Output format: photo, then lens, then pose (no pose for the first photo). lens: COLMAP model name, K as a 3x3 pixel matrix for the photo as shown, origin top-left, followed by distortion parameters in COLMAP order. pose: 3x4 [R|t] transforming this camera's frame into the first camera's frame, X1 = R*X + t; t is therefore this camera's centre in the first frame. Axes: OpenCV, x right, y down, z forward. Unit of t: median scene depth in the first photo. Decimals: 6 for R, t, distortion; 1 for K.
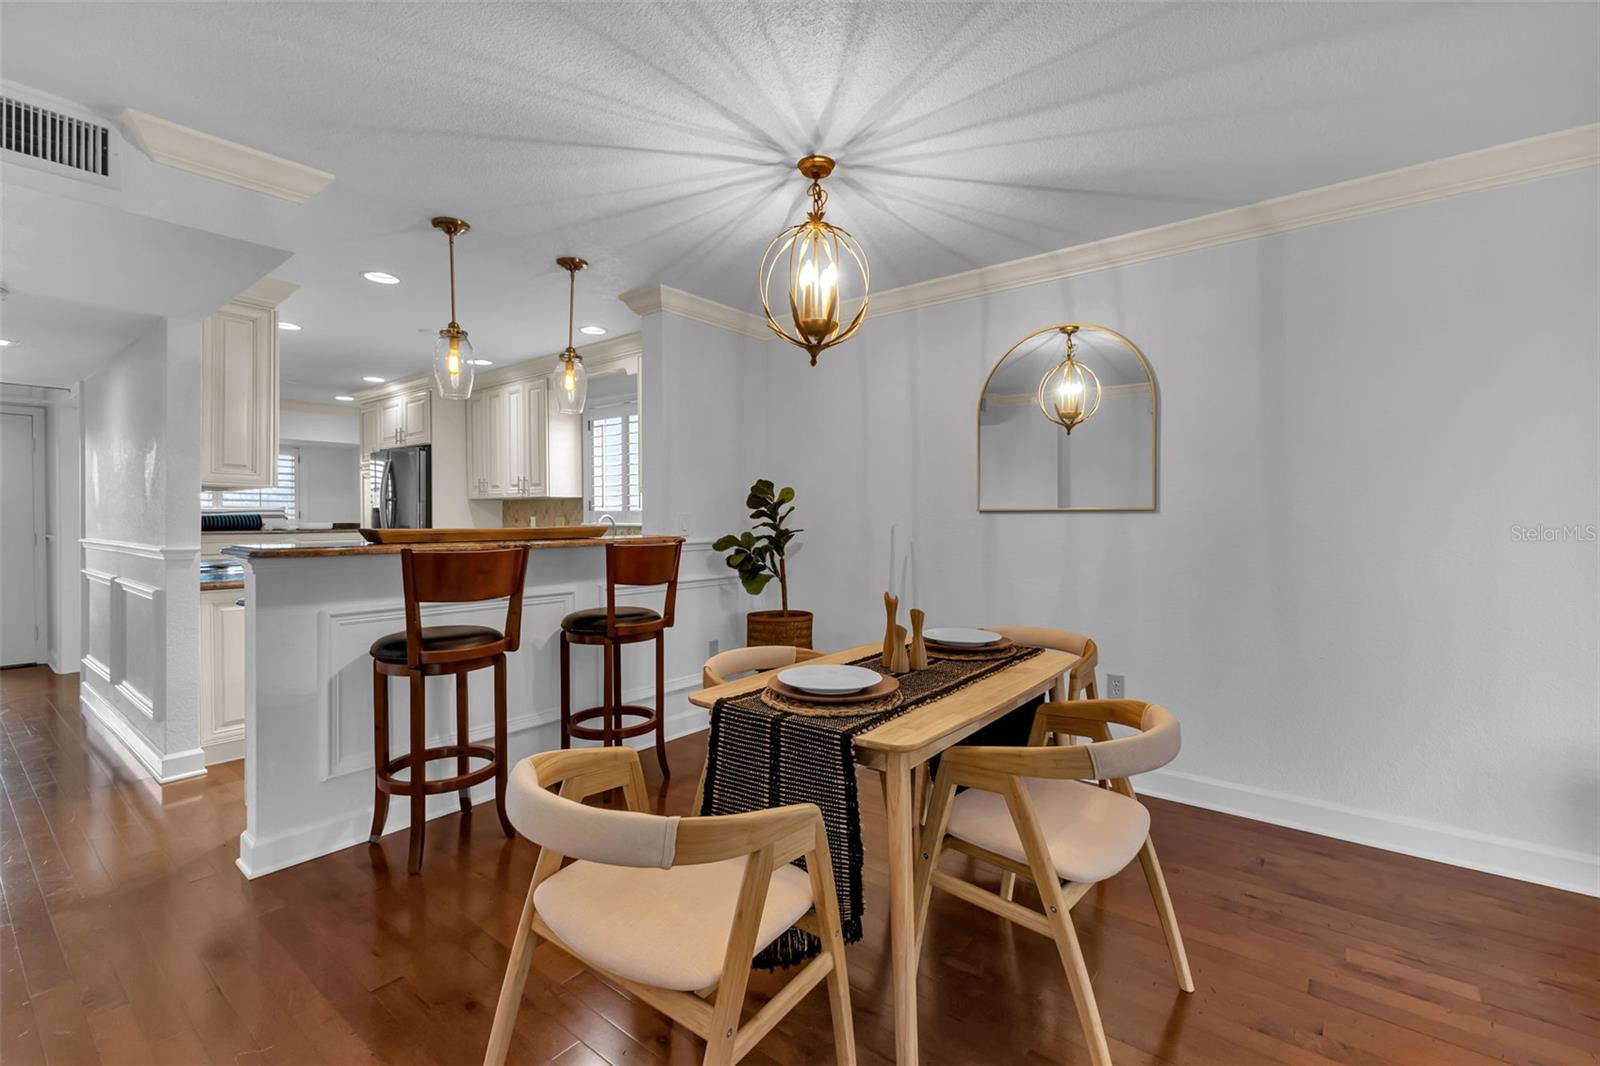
lens RADIAL K [[705.1, 0, 795.6], [0, 705.1, 527.2], [0, 0, 1]] dist [0.014031, -0.003775]
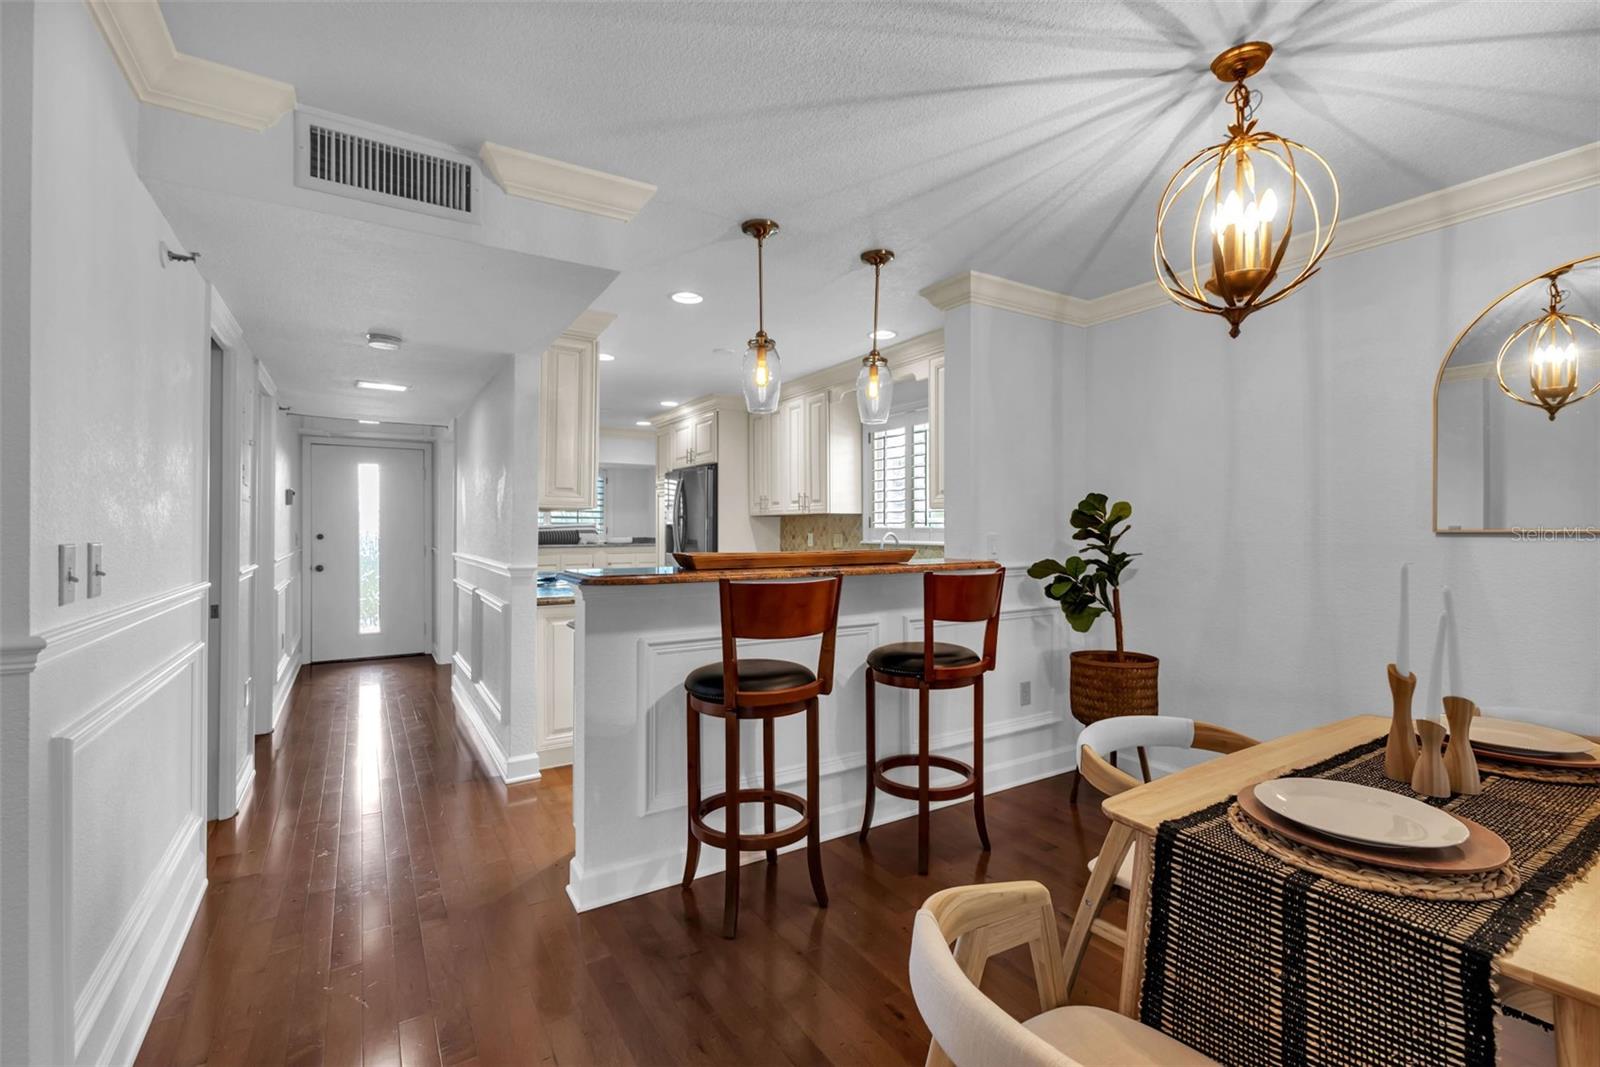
lens RADIAL K [[705.1, 0, 801.7], [0, 705.1, 530.4], [0, 0, 1]] dist [0.014031, -0.003775]
pose [[0.944621, 0.000653, -0.328162, -0.127730], [-0.004347, 0.999935, -0.010522, -0.017560], [0.328133, 0.011366, 0.944563, 0.141654]]
